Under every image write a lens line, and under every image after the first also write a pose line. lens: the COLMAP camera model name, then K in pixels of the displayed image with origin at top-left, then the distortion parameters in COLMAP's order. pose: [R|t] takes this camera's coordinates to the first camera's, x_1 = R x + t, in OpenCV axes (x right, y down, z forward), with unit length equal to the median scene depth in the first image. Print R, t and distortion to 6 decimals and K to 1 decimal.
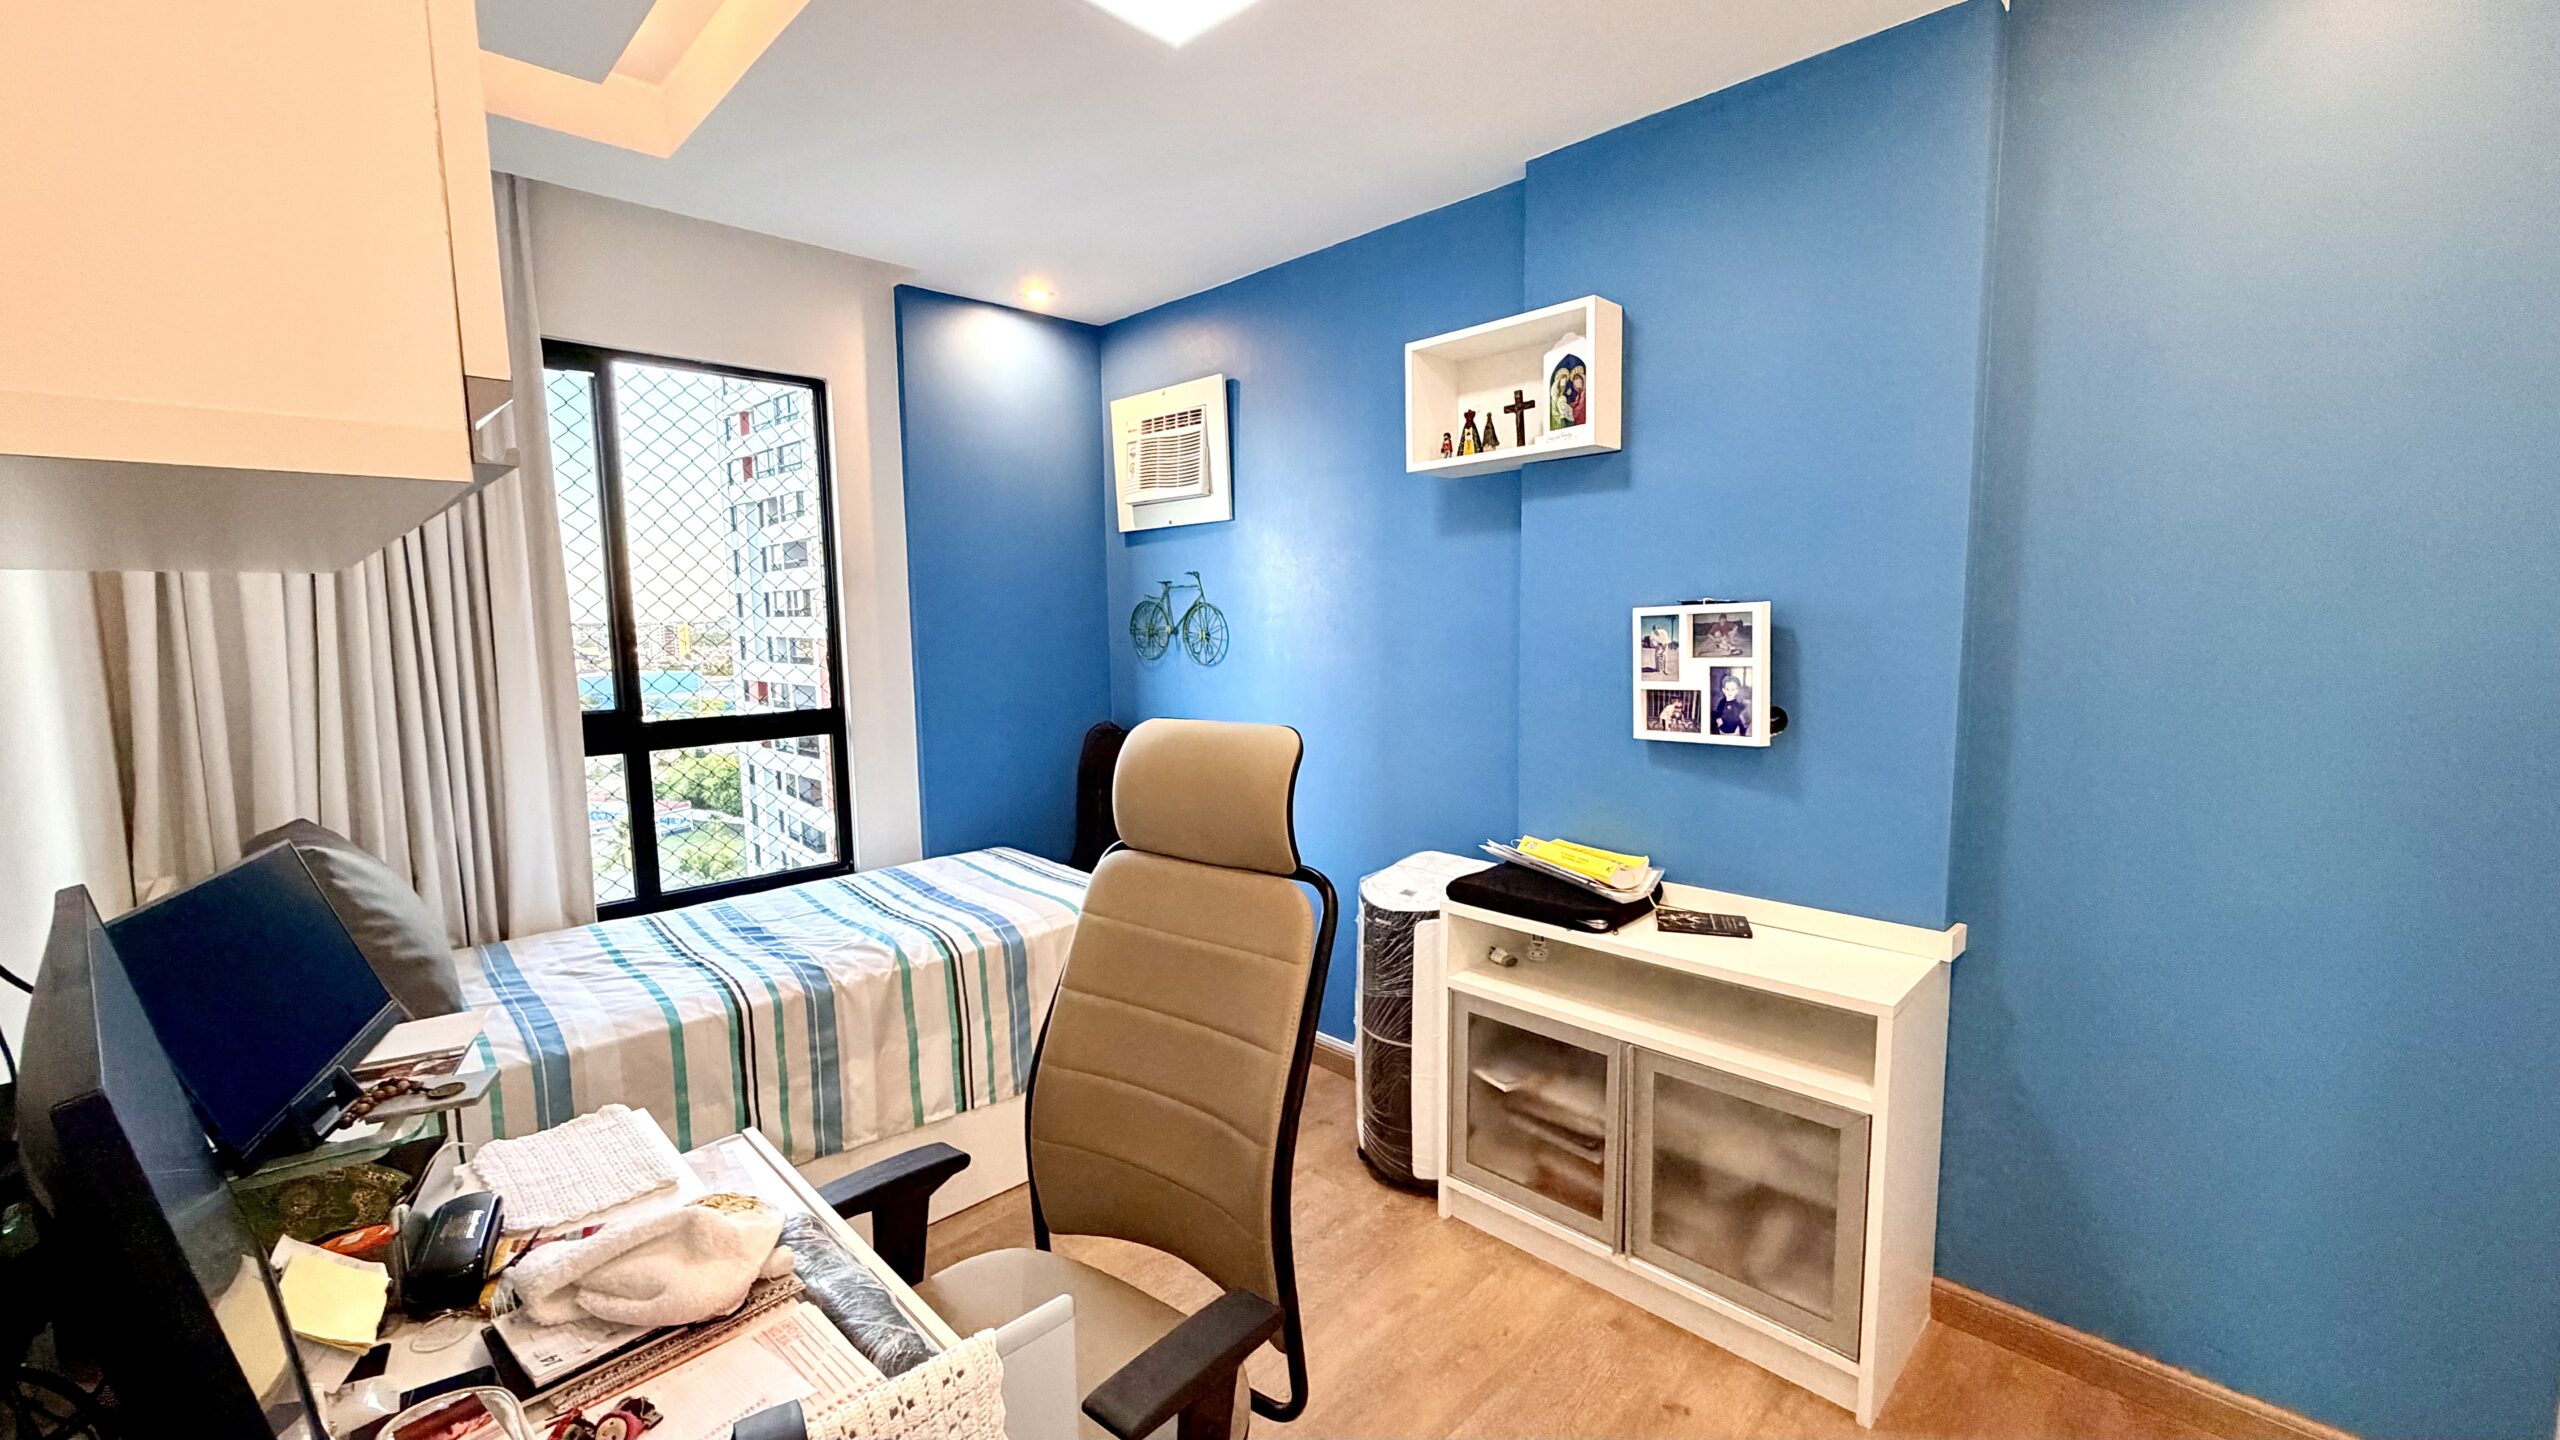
lens RADIAL K [[1020.9, 0, 1278.2], [0, 1020.9, 713.5], [0, 0, 1]] dist [-0.002770, 0.000902]
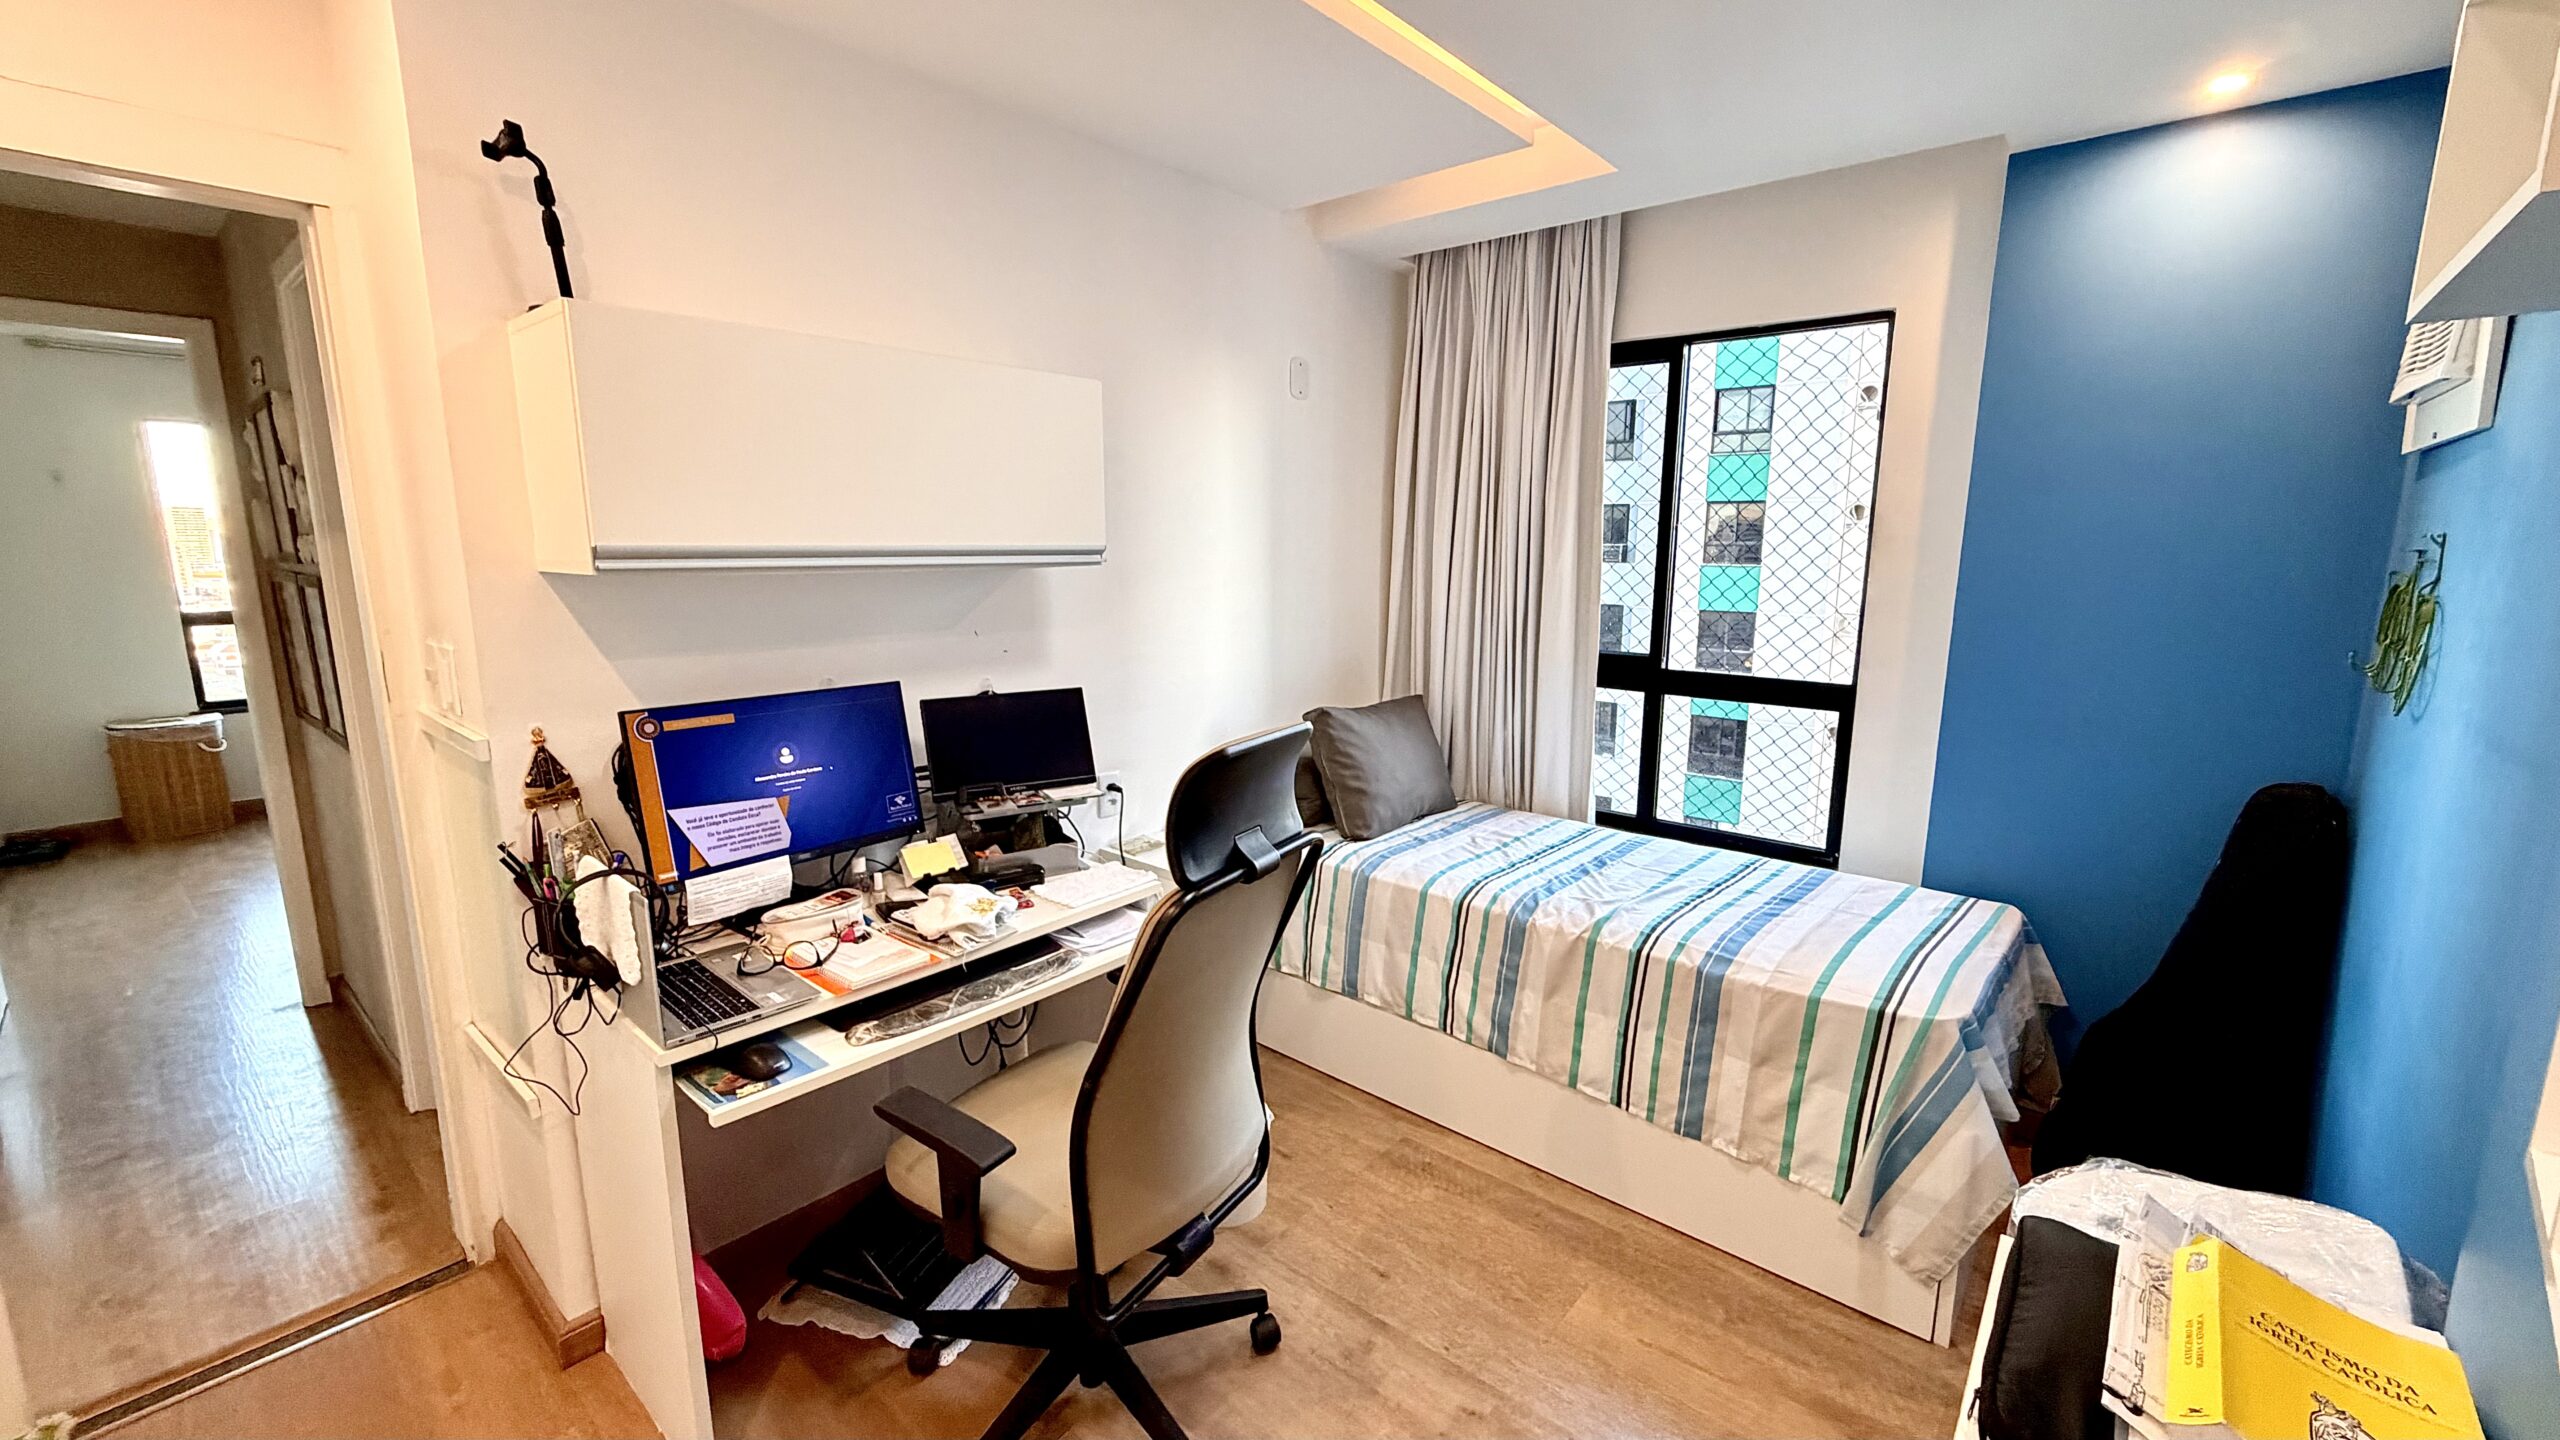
lens RADIAL K [[1020.9, 0, 1284.2], [0, 1020.9, 718.7], [0, 0, 1]] dist [-0.002770, 0.000902]
pose [[0.083821, 0.187809, -0.978622, 0.512858], [-0.108154, 0.977992, 0.178424, -0.103596], [0.990594, 0.090887, 0.102288, 0.518921]]
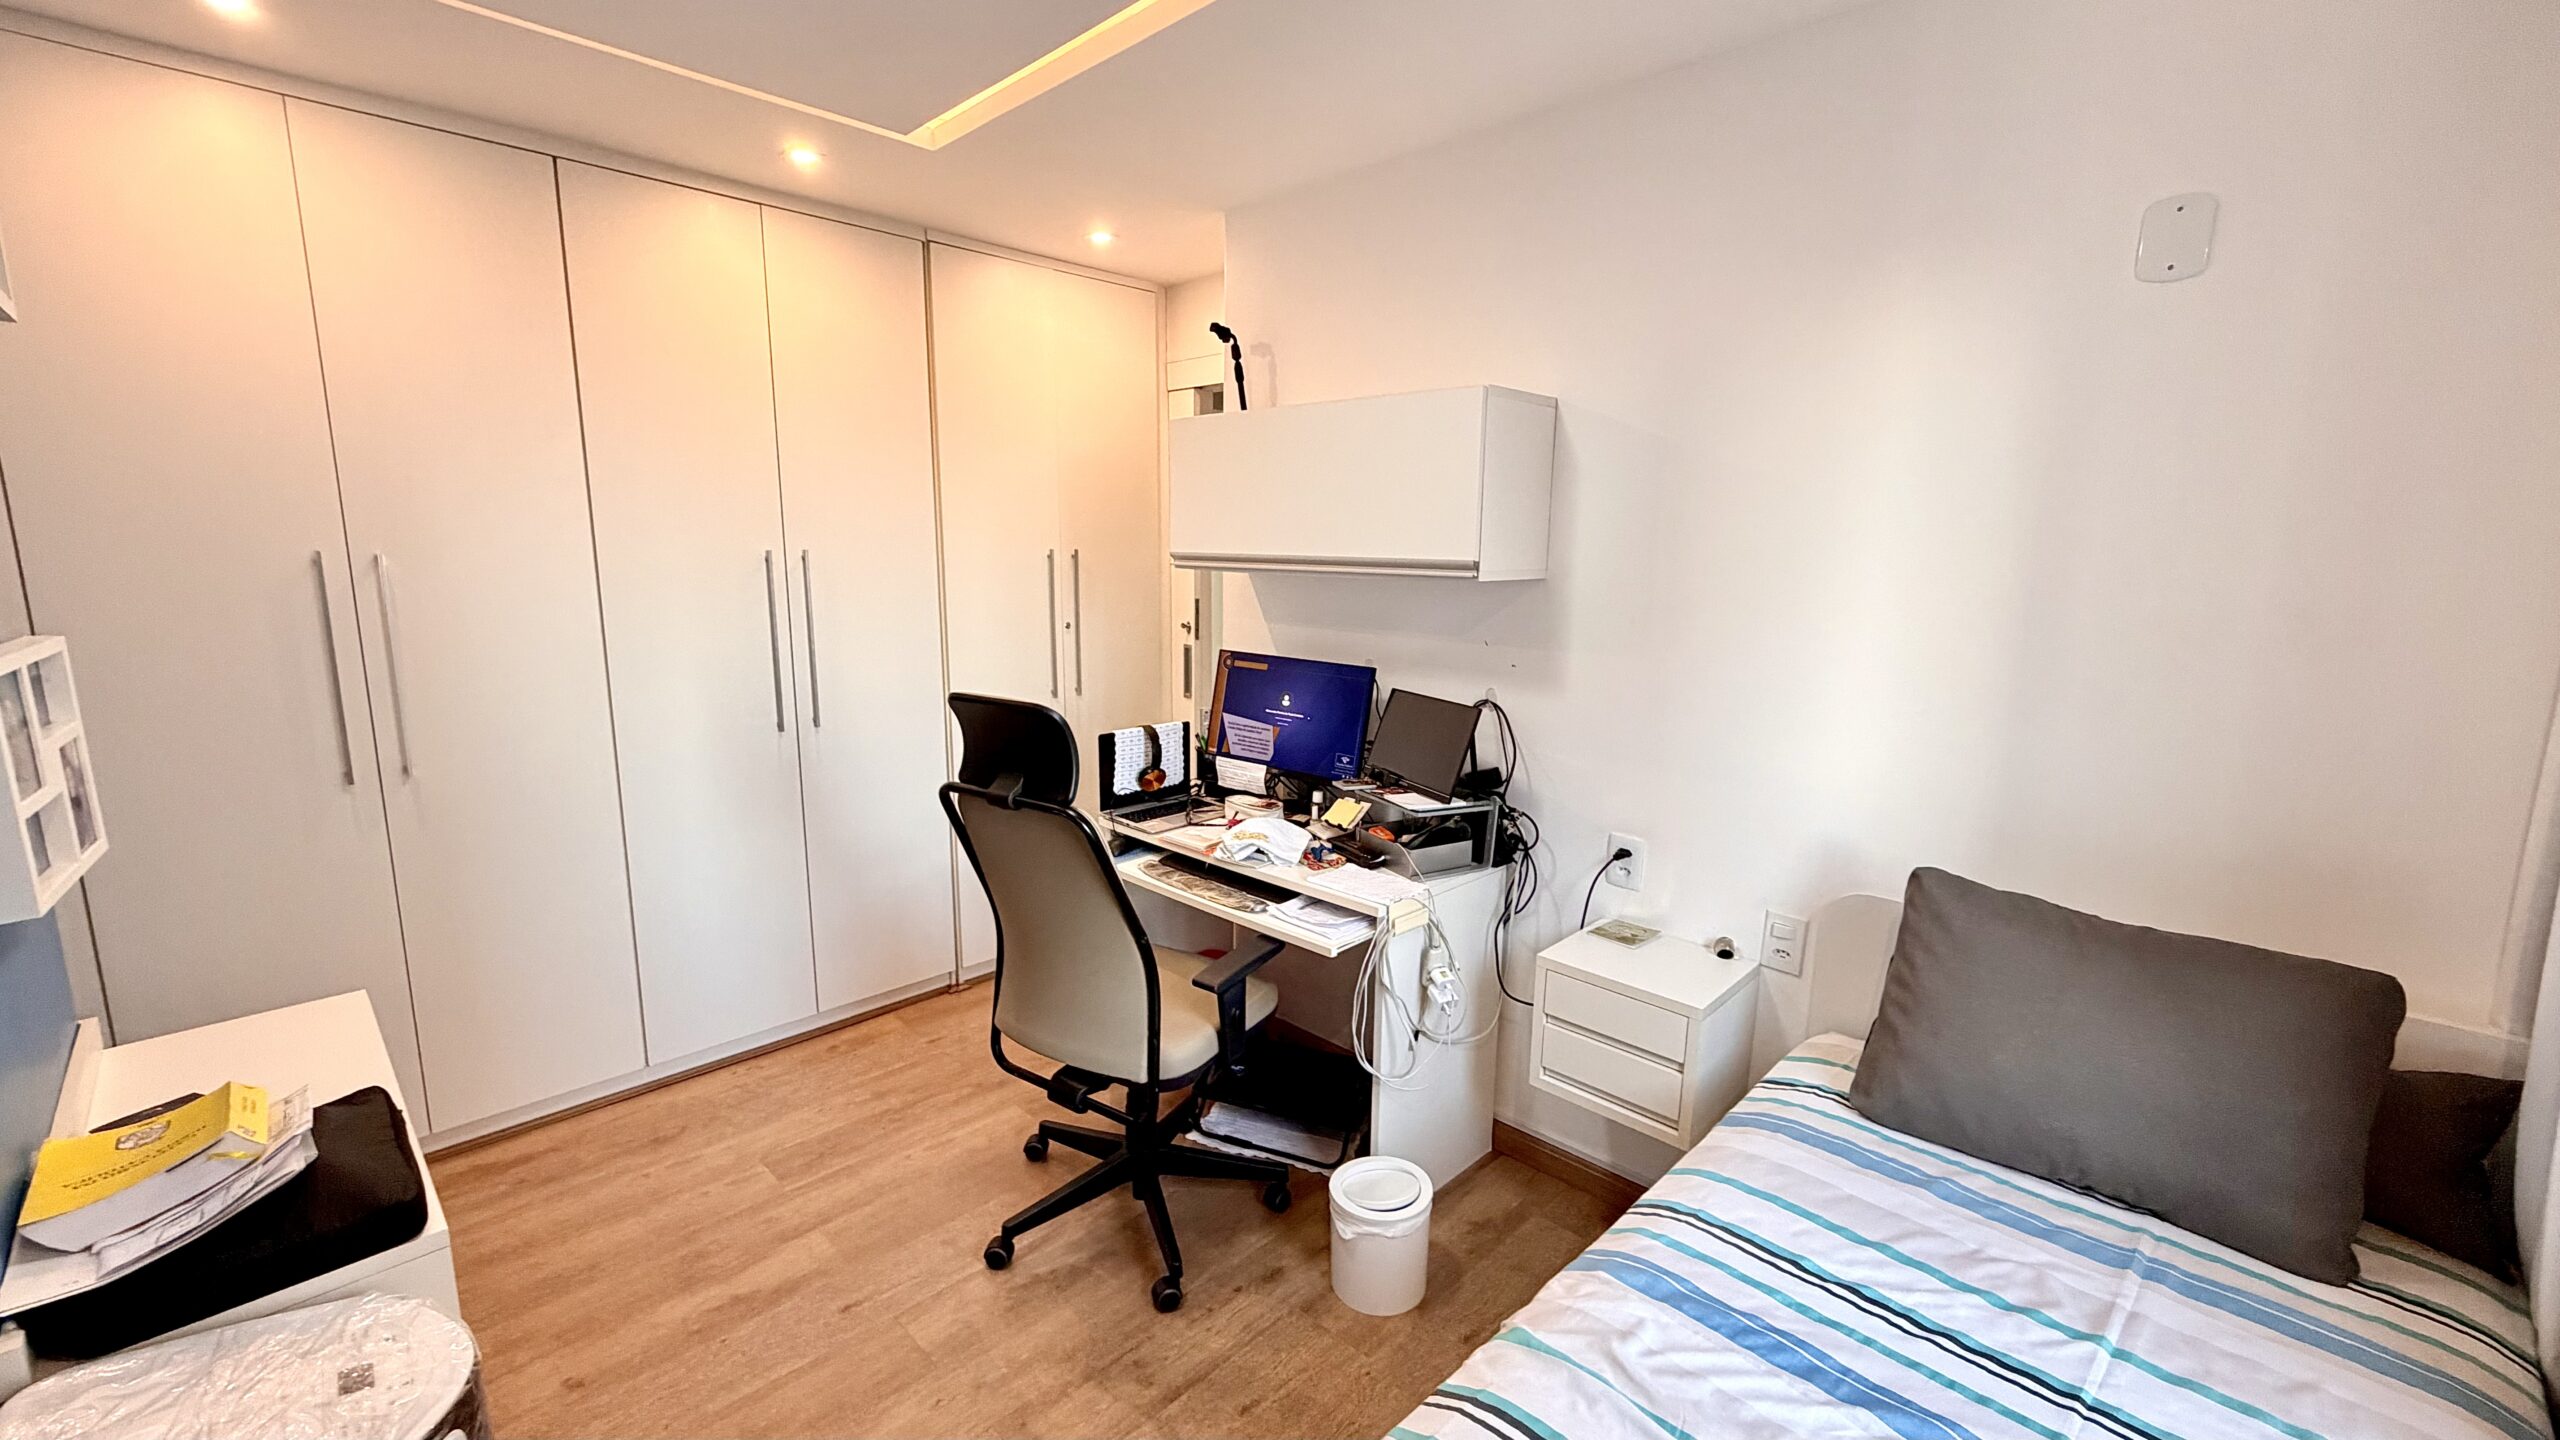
lens RADIAL K [[1020.9, 0, 1268.5], [0, 1020.9, 723.2], [0, 0, 1]] dist [-0.002770, 0.000902]
pose [[-0.999961, 0.002967, -0.008334, -0.227140], [0.000548, 0.961024, 0.276463, -0.179169], [0.008830, 0.276448, -0.960988, 1.284901]]
